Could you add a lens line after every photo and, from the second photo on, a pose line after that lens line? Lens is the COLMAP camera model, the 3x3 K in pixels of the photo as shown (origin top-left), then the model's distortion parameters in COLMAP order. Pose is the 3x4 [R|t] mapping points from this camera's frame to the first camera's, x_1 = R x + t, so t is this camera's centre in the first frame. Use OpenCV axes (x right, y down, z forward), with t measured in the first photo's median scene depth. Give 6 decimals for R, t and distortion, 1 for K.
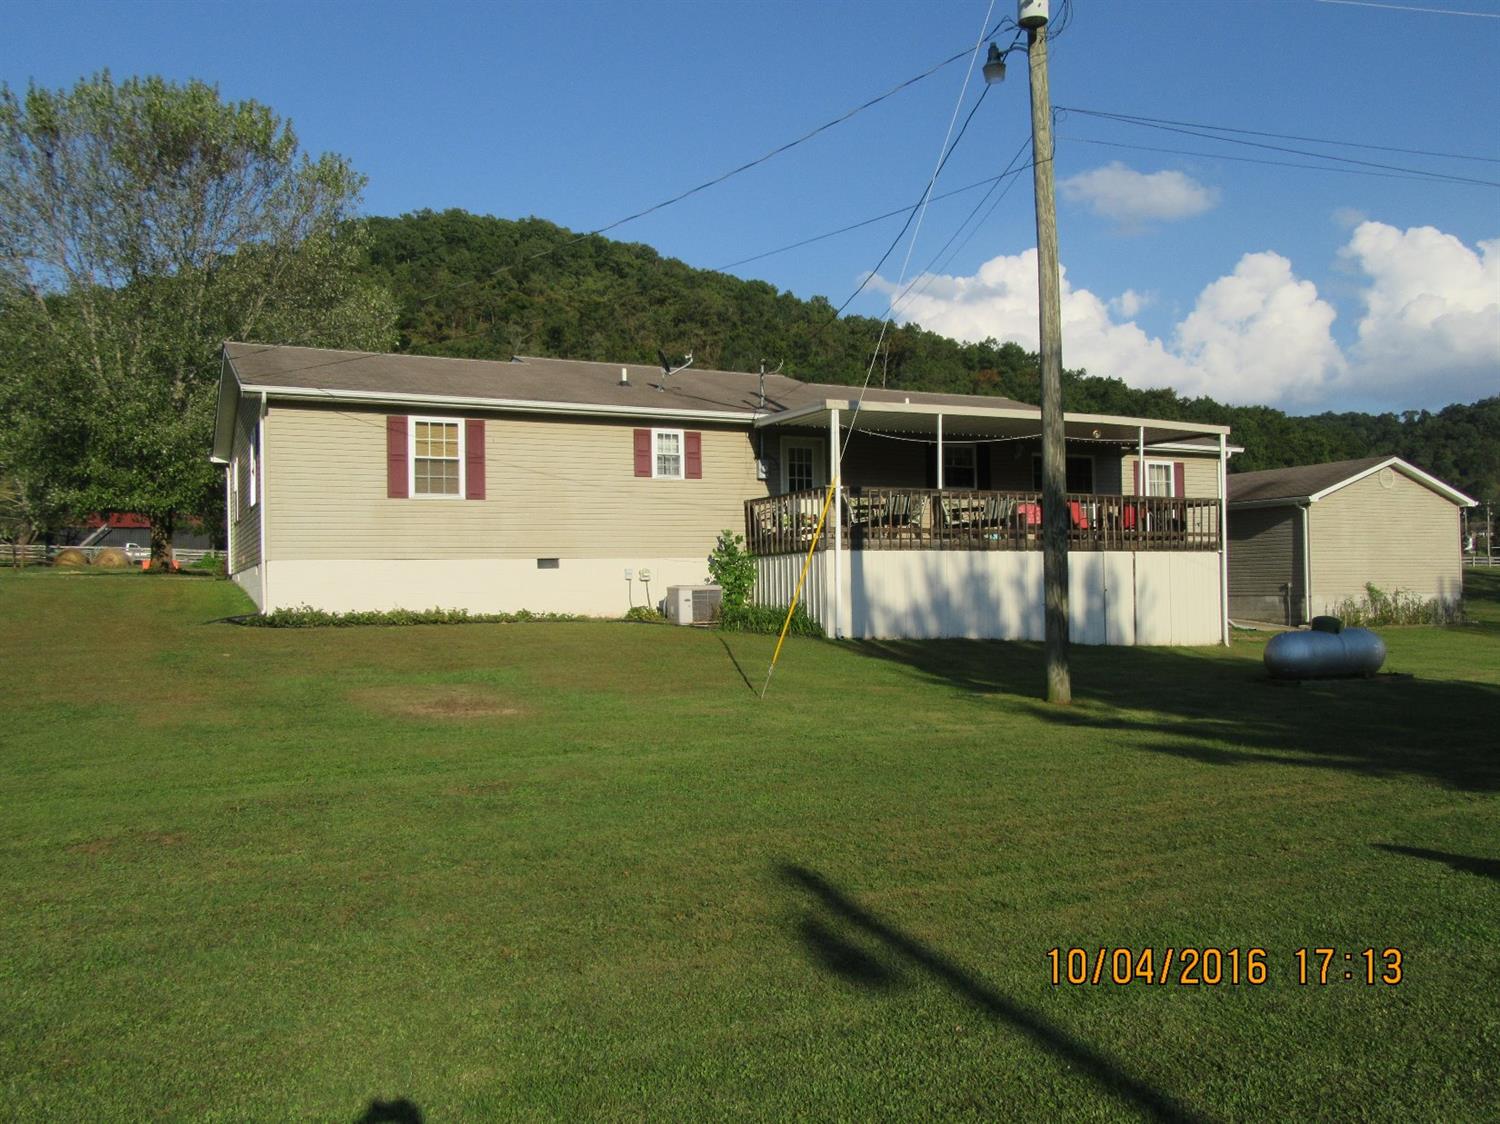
lens RADIAL K [[1219.2, 0, 750.1], [0, 1219.2, 557.2], [0, 0, 1]] dist [-0.038144, -0.001672]
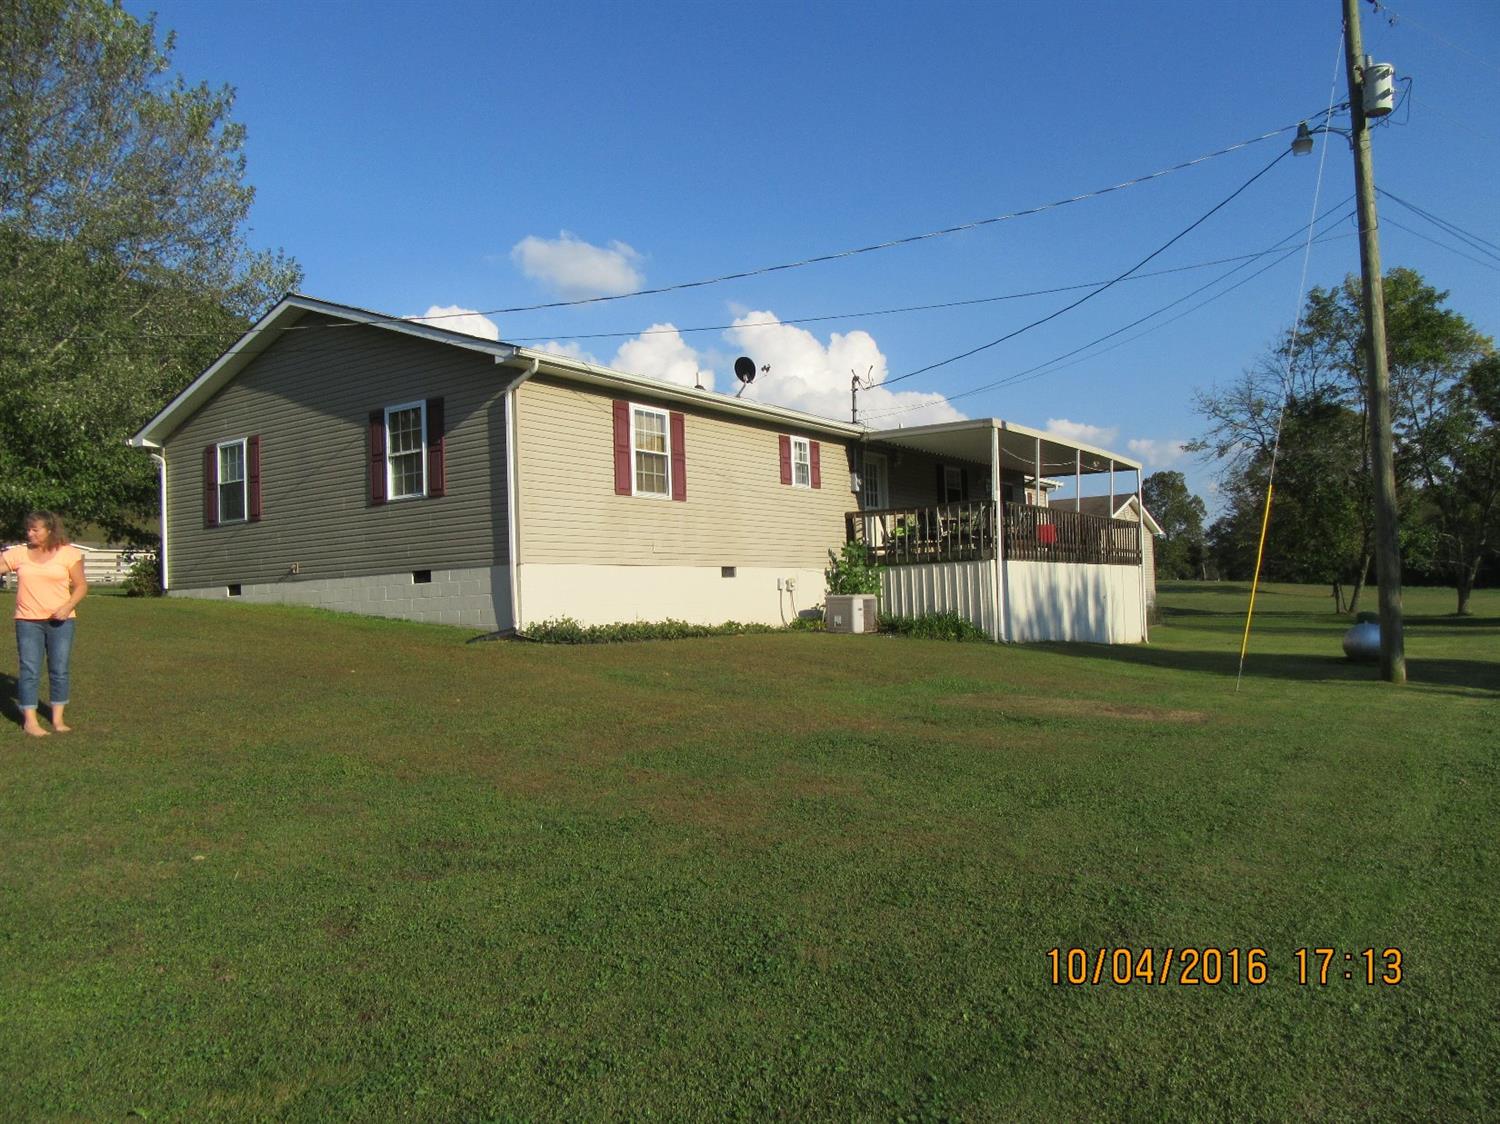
lens RADIAL K [[1114.4, 0, 749.4], [0, 1114.4, 571.2], [0, 0, 1]] dist [-0.019964, -0.002213]
pose [[0.879957, 0.005198, 0.475024, -0.573649], [0.001135, 0.999914, -0.013044, 0.016465], [-0.475051, 0.012017, 0.879876, 0.239800]]
